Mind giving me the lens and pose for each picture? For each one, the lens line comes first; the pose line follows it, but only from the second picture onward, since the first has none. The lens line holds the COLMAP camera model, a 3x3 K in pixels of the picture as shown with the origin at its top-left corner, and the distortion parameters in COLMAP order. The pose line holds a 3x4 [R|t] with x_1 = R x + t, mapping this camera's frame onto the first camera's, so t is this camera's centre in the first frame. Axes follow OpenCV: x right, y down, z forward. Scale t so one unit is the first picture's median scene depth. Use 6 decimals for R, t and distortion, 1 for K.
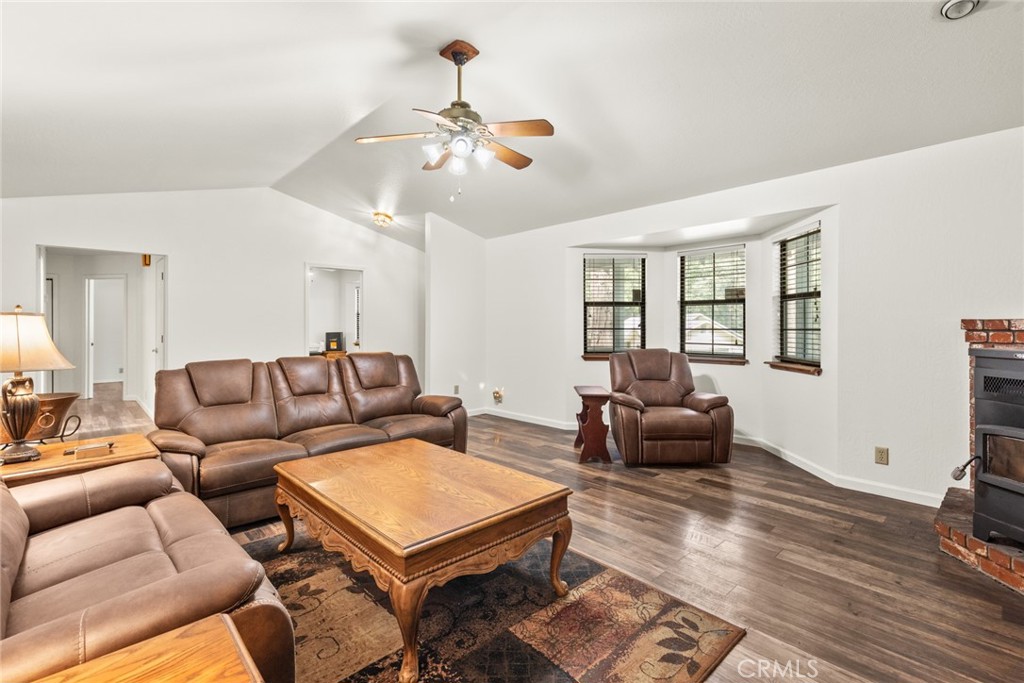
lens RADIAL K [[464.8, 0, 516.2], [0, 464.8, 328.8], [0, 0, 1]] dist [0.012542, -0.000873]
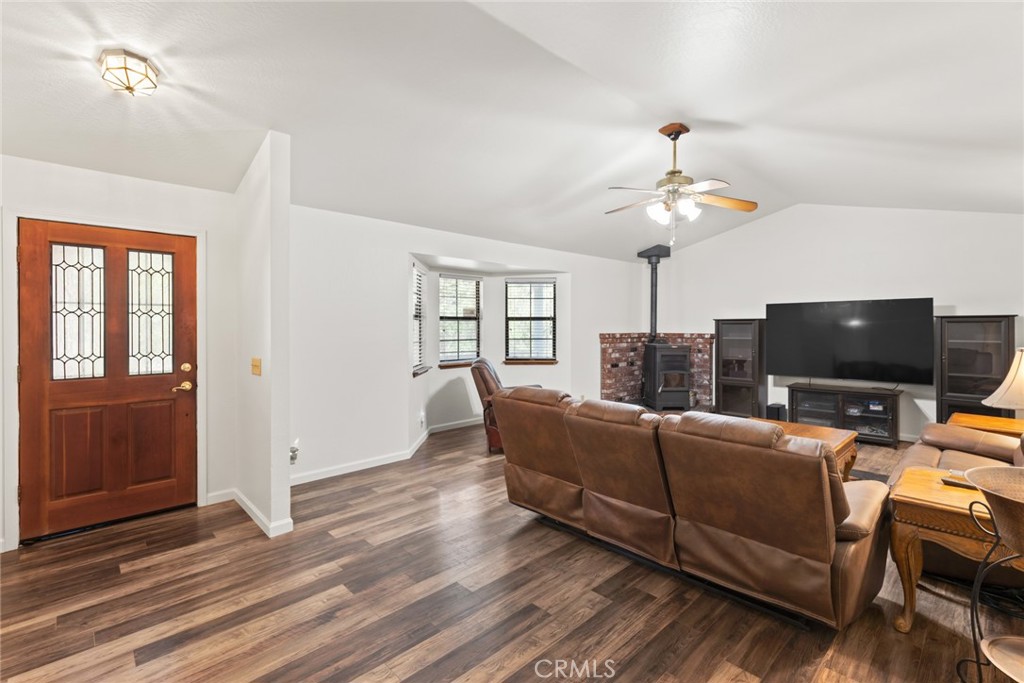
lens RADIAL K [[464.8, 0, 516.2], [0, 464.8, 328.8], [0, 0, 1]] dist [0.012542, -0.000873]
pose [[-0.011619, -0.007164, 0.999907, -1.360632], [0.005136, 0.999961, 0.007224, -0.061764], [-0.999919, 0.005219, -0.011582, 1.410381]]
